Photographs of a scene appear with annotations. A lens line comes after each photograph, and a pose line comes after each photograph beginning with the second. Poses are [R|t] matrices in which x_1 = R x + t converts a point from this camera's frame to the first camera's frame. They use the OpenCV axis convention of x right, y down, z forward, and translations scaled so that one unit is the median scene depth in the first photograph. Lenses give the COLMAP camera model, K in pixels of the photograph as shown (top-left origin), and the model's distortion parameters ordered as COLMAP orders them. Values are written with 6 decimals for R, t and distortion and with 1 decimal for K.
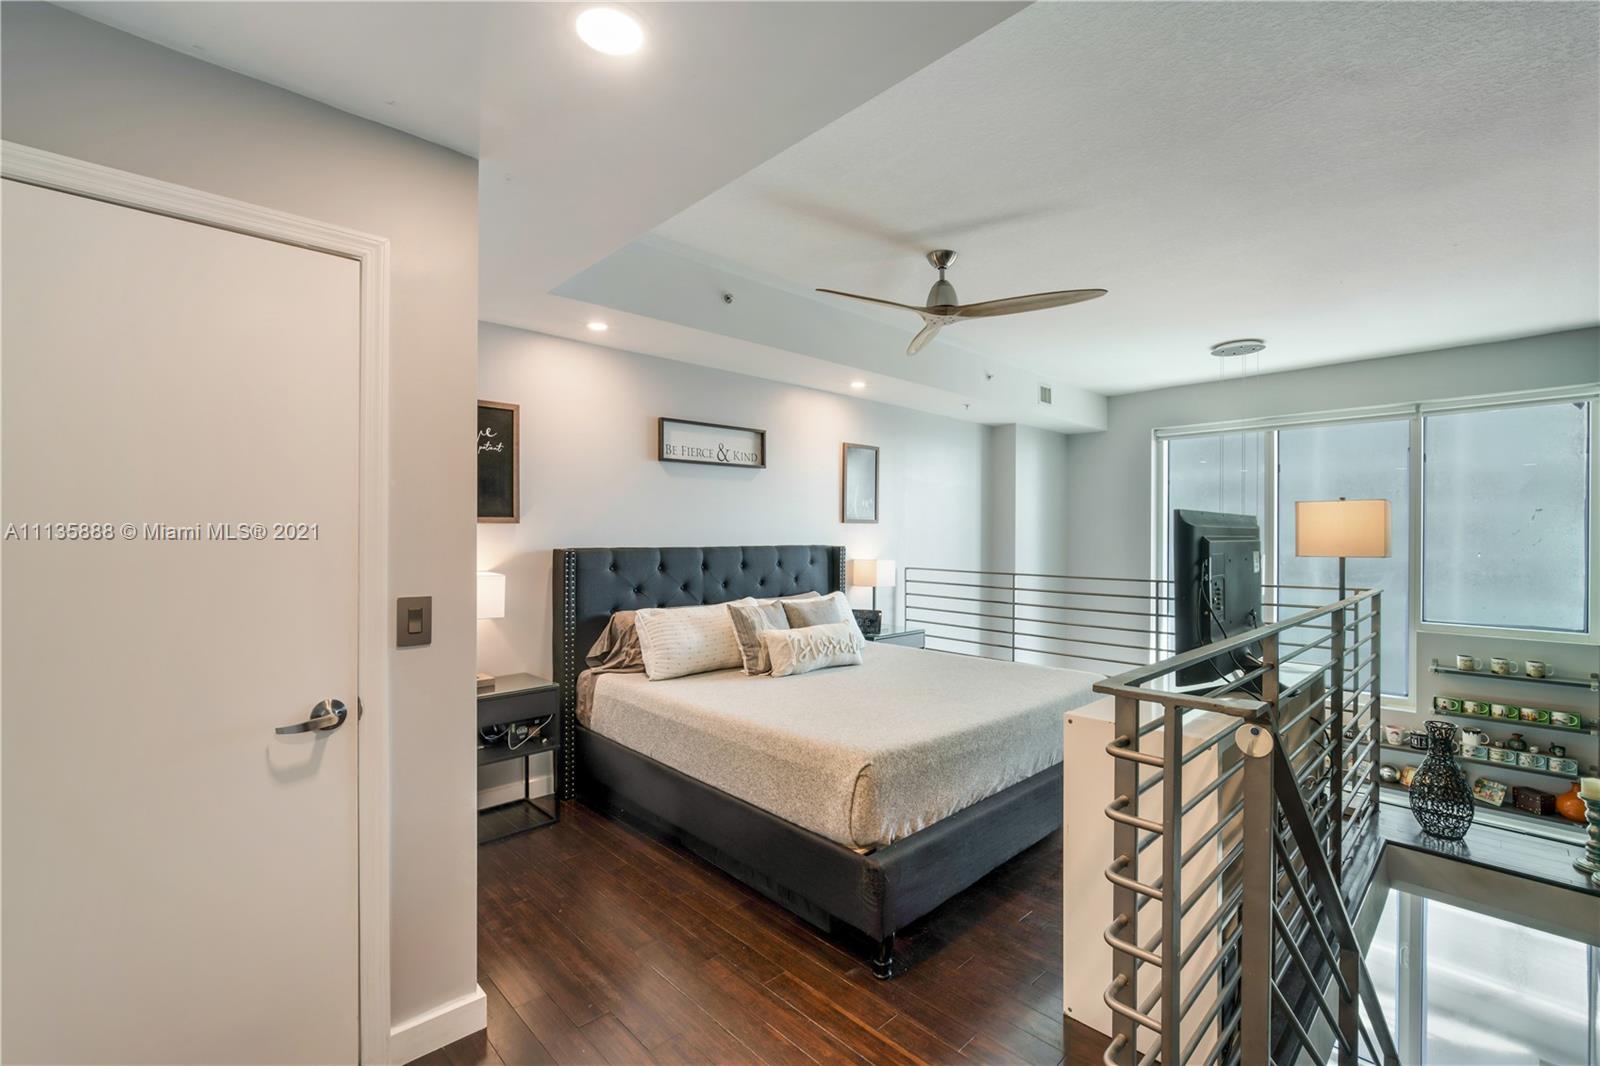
lens RADIAL K [[698.3, 0, 794.6], [0, 698.3, 528.2], [0, 0, 1]] dist [-0.012887, 0.003683]
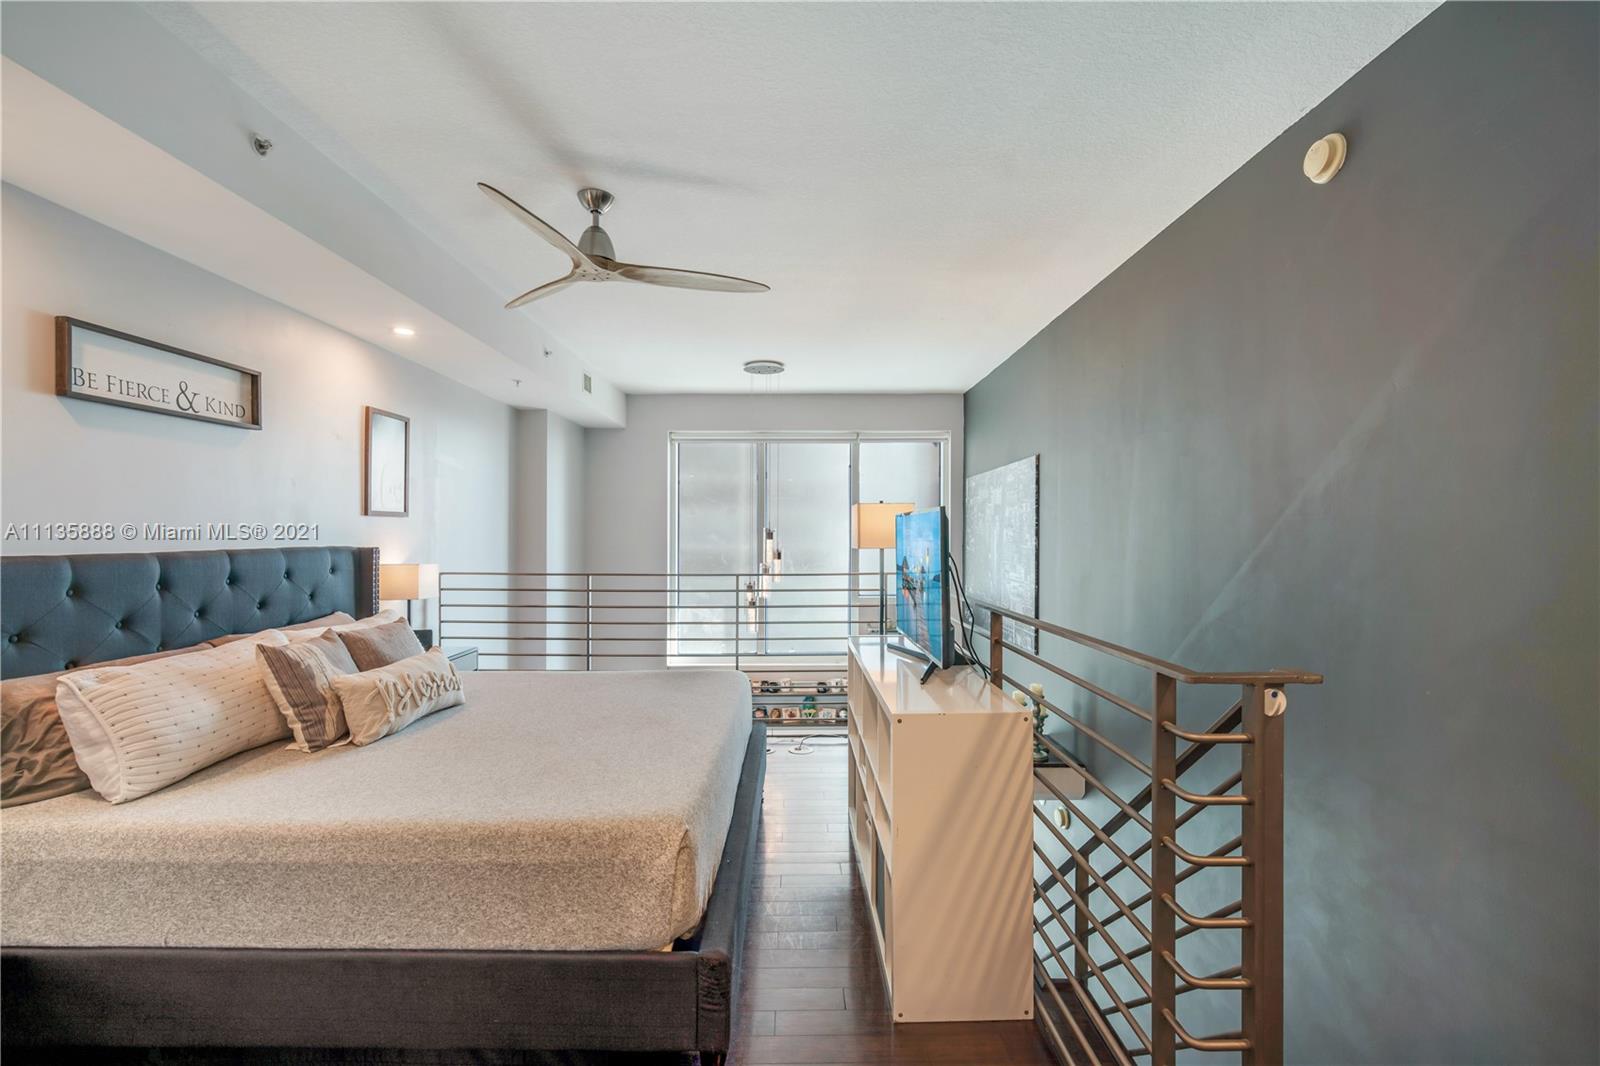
lens RADIAL K [[698.3, 0, 803.1], [0, 698.3, 530.4], [0, 0, 1]] dist [-0.012887, 0.003683]
pose [[0.680105, -0.000795, 0.733115, -0.213757], [-0.004134, 0.999979, 0.004920, 0.003686], [-0.733103, -0.006376, 0.680087, 0.228158]]
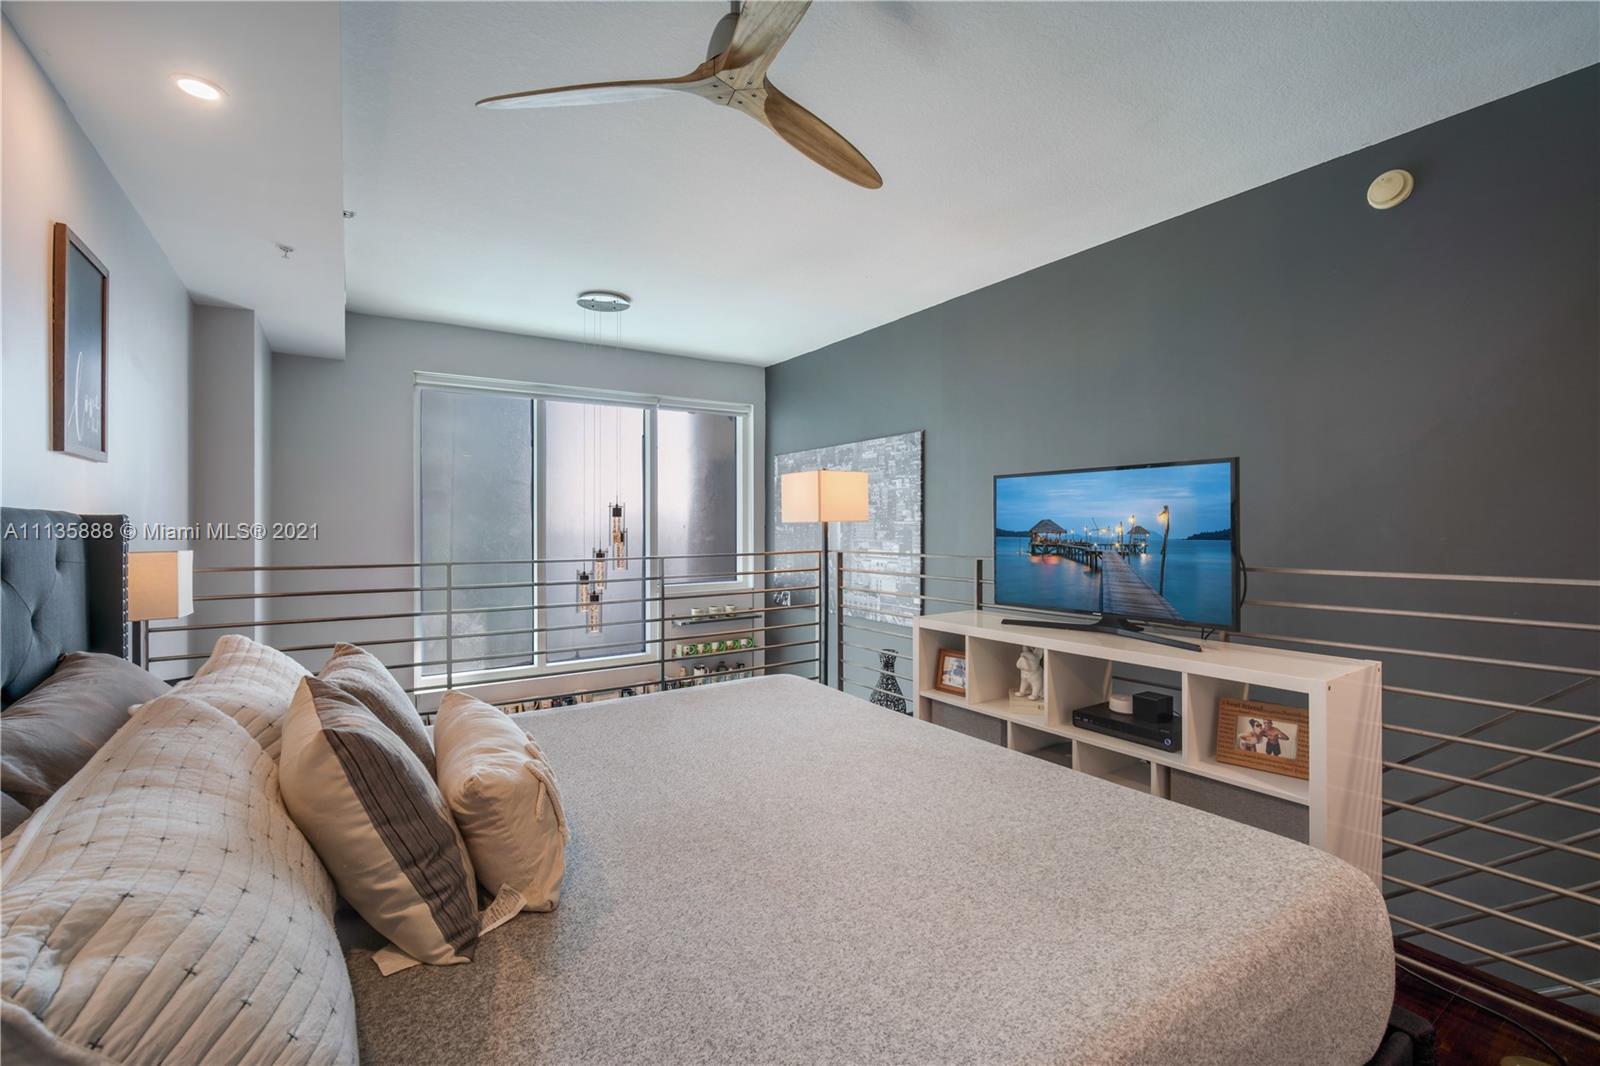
lens RADIAL K [[698.3, 0, 806.7], [0, 698.3, 529.1], [0, 0, 1]] dist [-0.012887, 0.003683]
pose [[0.167833, -0.011331, 0.985750, -0.296299], [-0.003679, 0.999920, 0.012120, 0.036278], [-0.985809, -0.005661, 0.167778, 0.783720]]
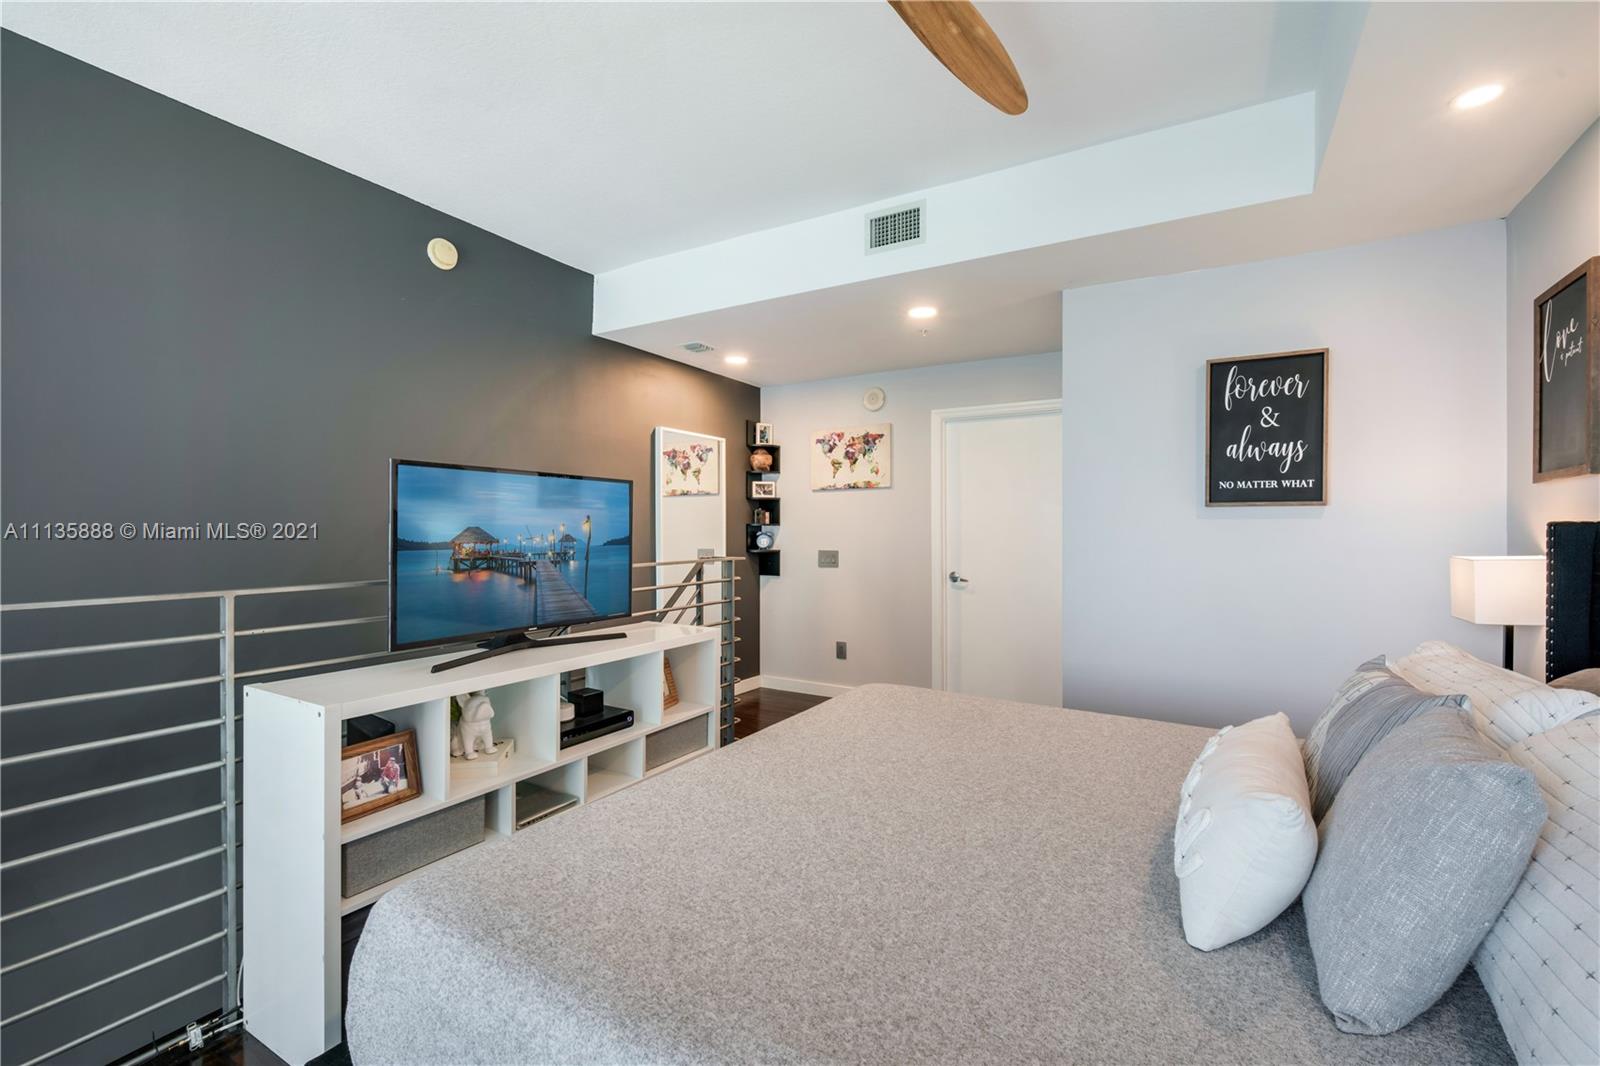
lens RADIAL K [[698.3, 0, 794.6], [0, 698.3, 530.1], [0, 0, 1]] dist [-0.012887, 0.003683]
pose [[-0.962718, -0.007201, -0.270413, 0.330050], [-0.005103, 0.999951, -0.008457, 0.040425], [0.270460, -0.006762, -0.962707, 1.266555]]
